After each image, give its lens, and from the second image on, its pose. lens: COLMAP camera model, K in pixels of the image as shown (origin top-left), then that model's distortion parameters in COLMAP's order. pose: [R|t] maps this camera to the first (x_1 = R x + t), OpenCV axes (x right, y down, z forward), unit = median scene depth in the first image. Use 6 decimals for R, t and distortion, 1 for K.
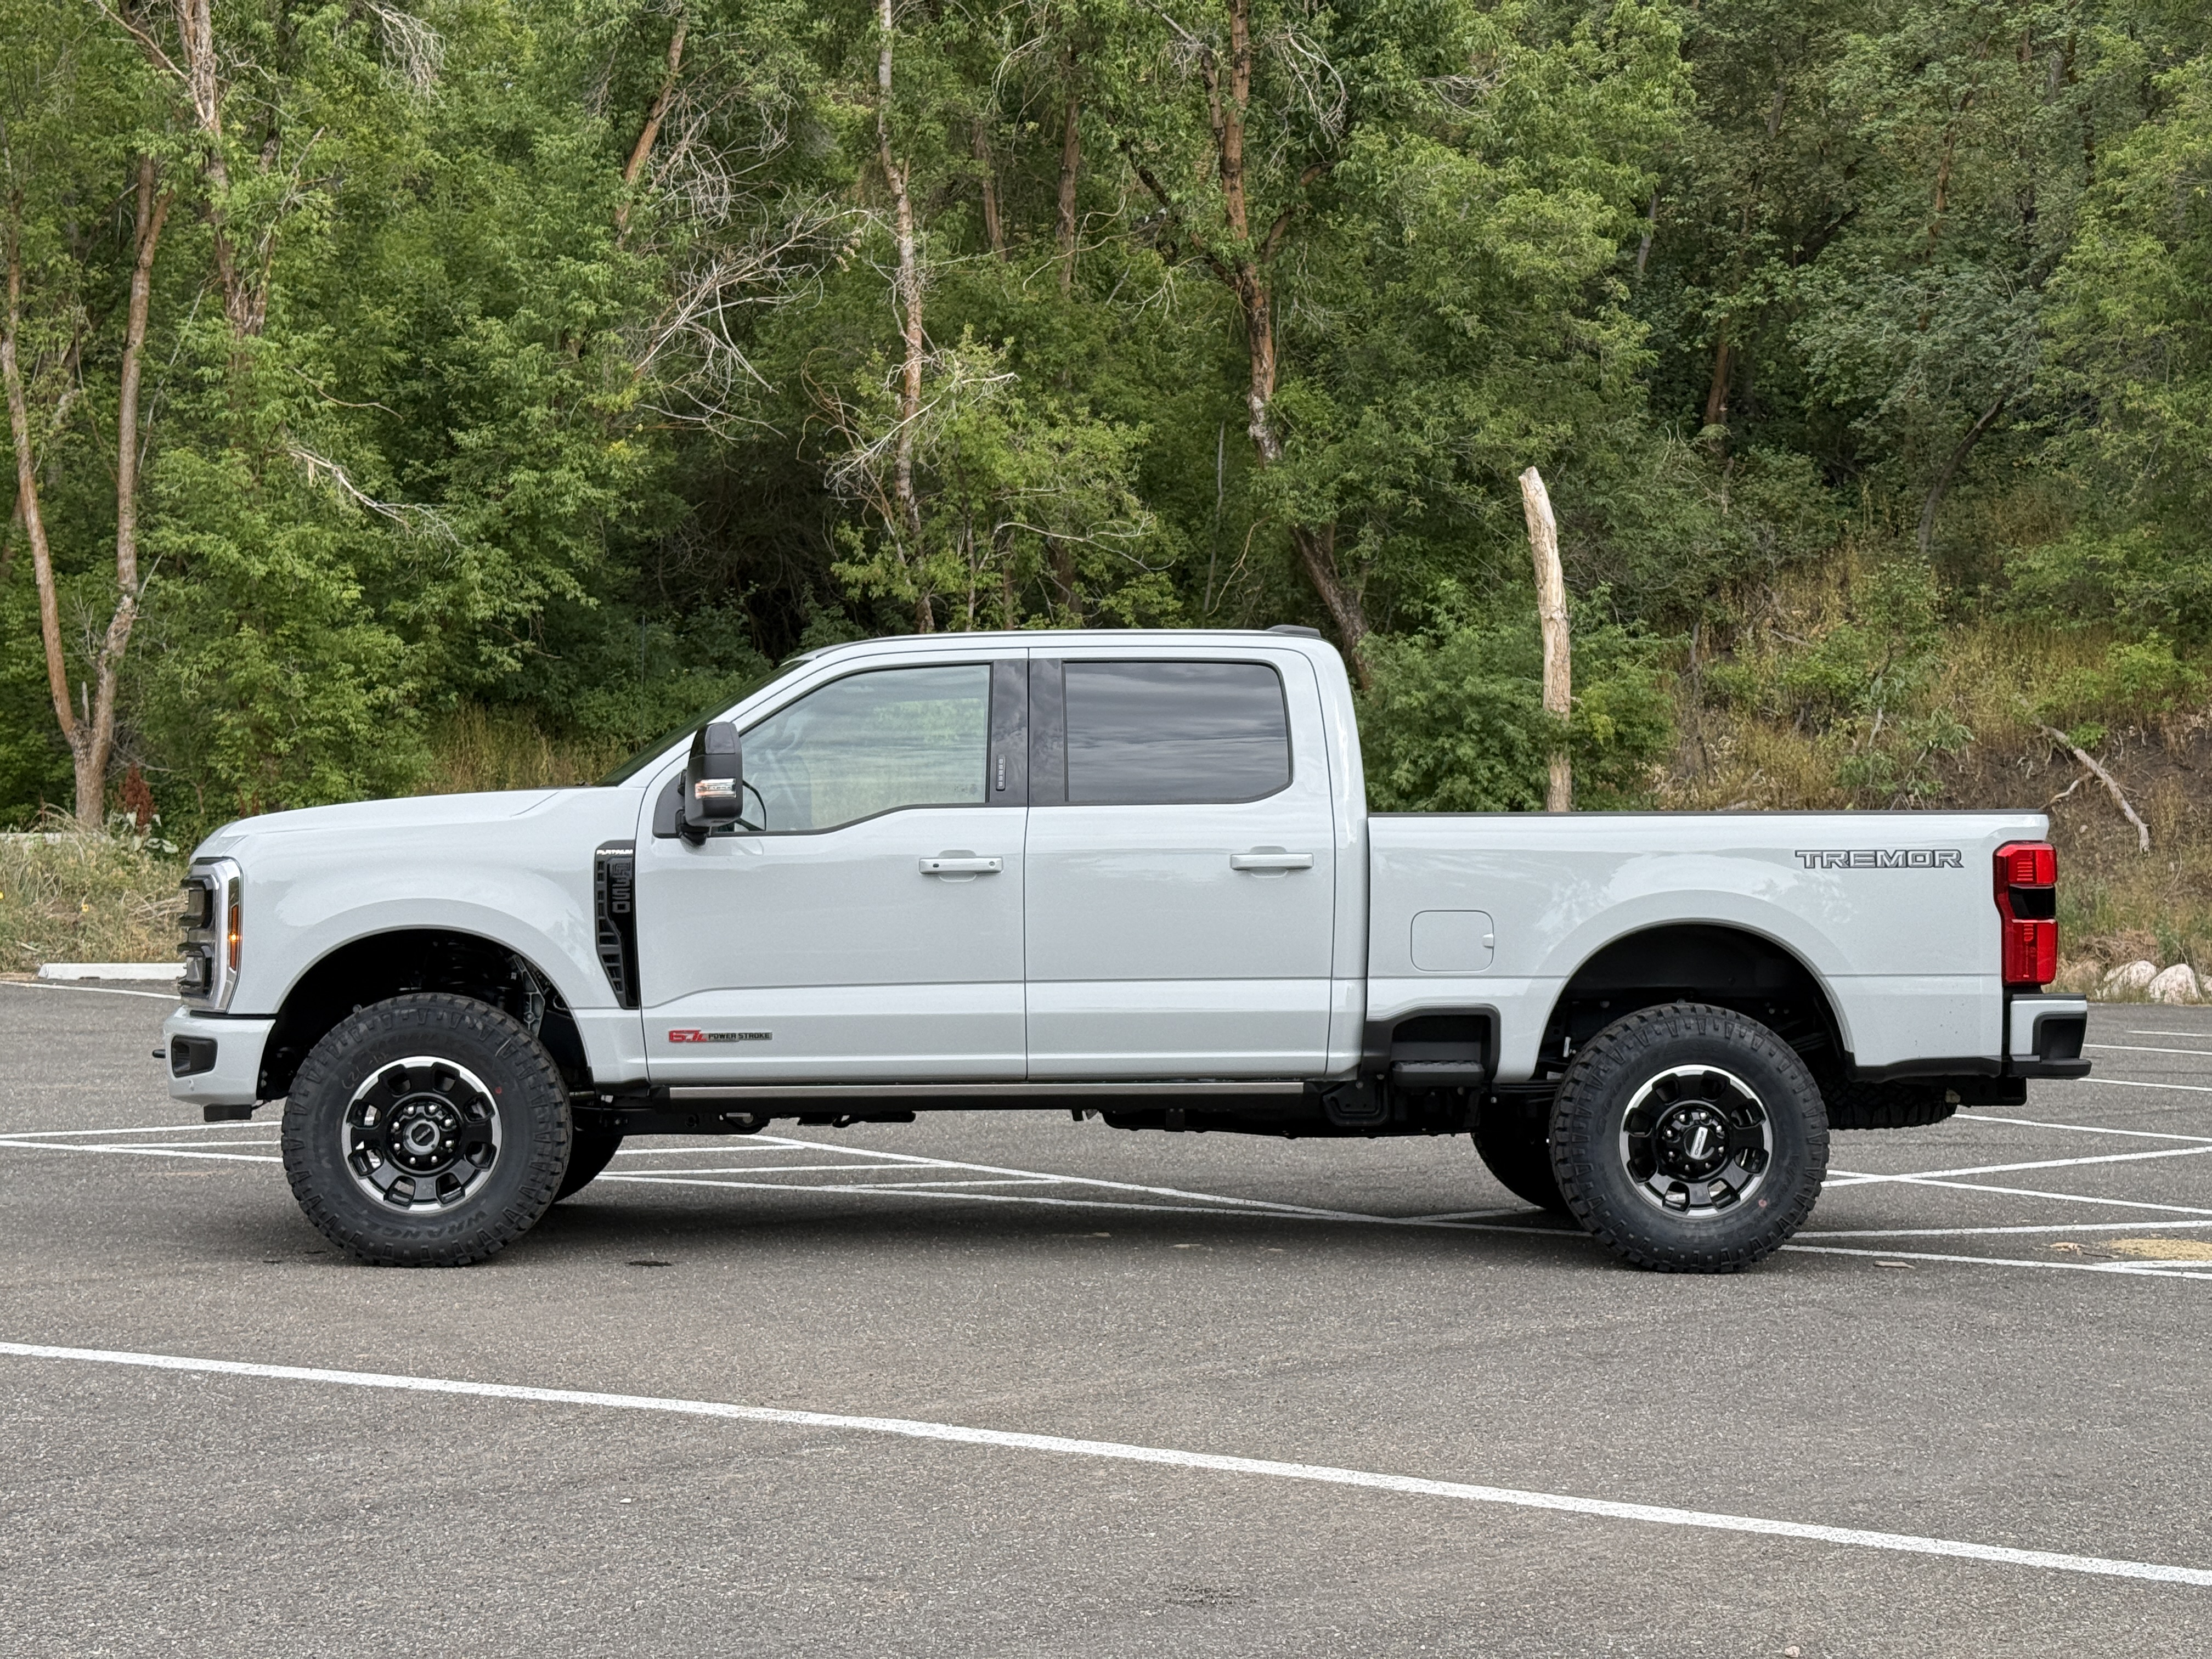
lens RADIAL K [[3152.2, 0, 1106.0], [0, 3152.2, 829.5], [0, 0, 1]] dist [0.072939, -0.023985]
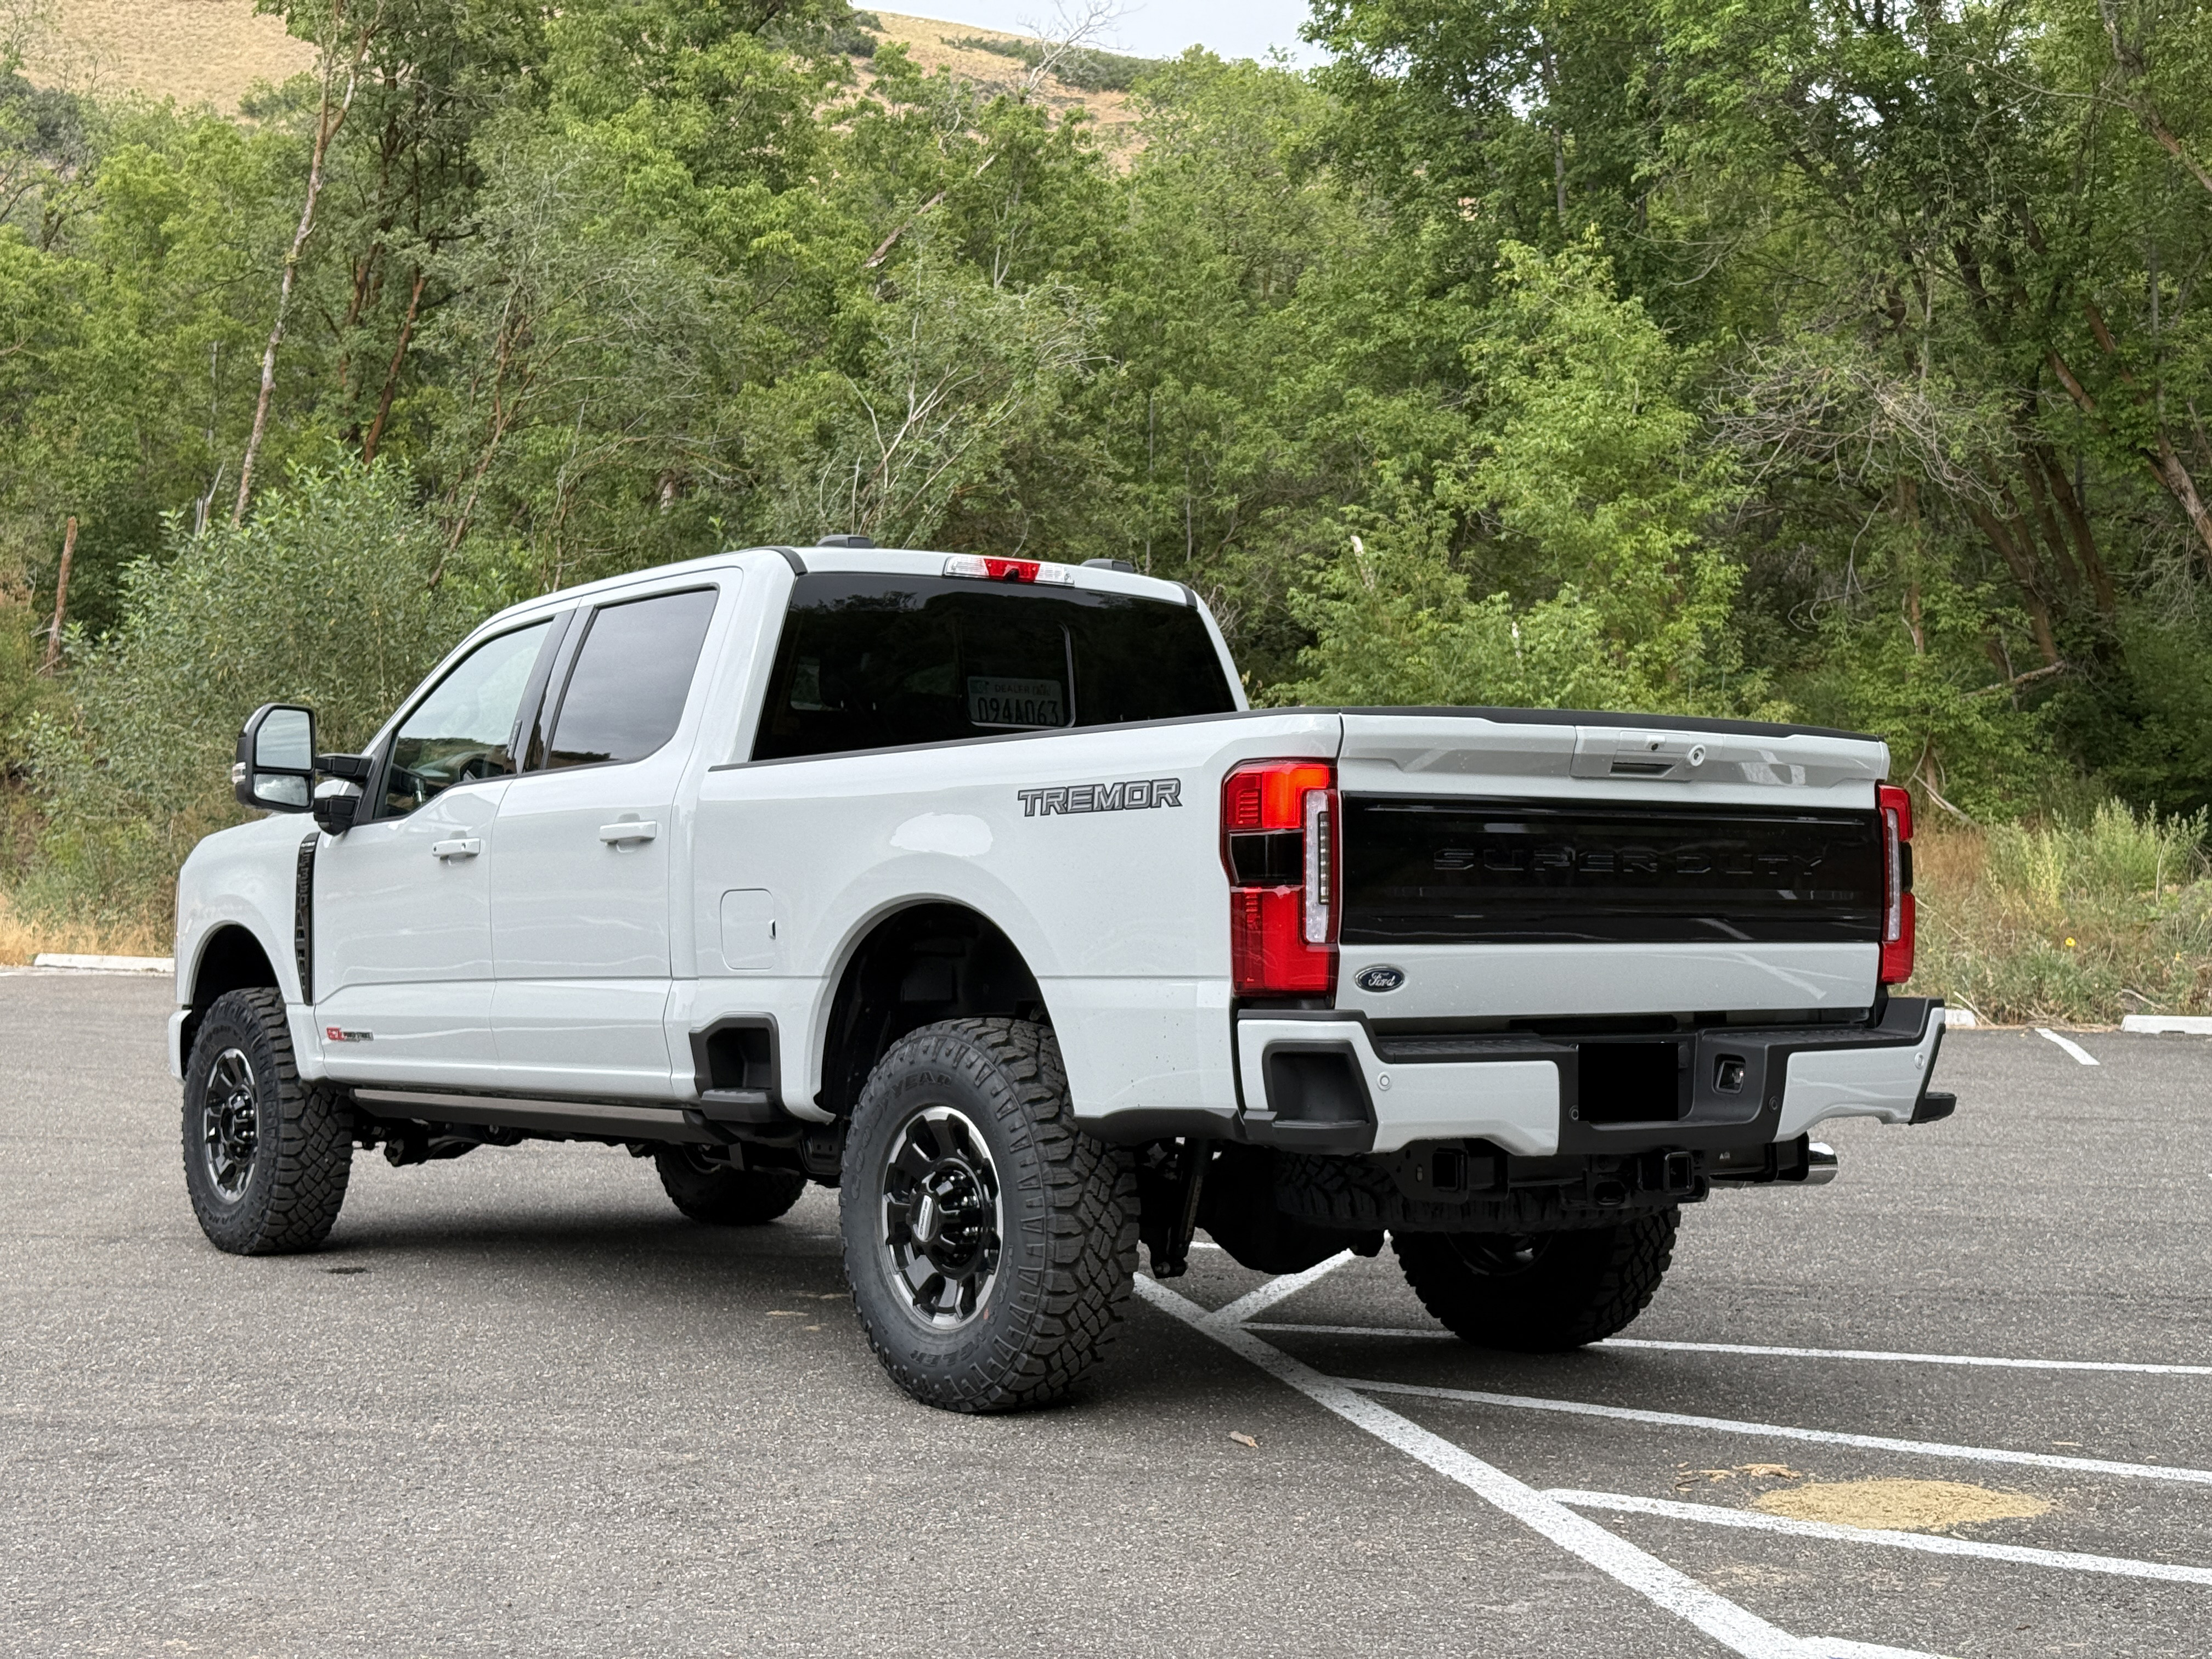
lens RADIAL K [[3152.2, 0, 1106.0], [0, 3152.2, 829.5], [0, 0, 1]] dist [0.072939, -0.023985]
pose [[0.536408, -0.039952, -0.843013, 0.791398], [-0.019086, 0.998049, -0.059443, 0.054409], [0.843743, 0.047975, 0.534599, 0.657935]]
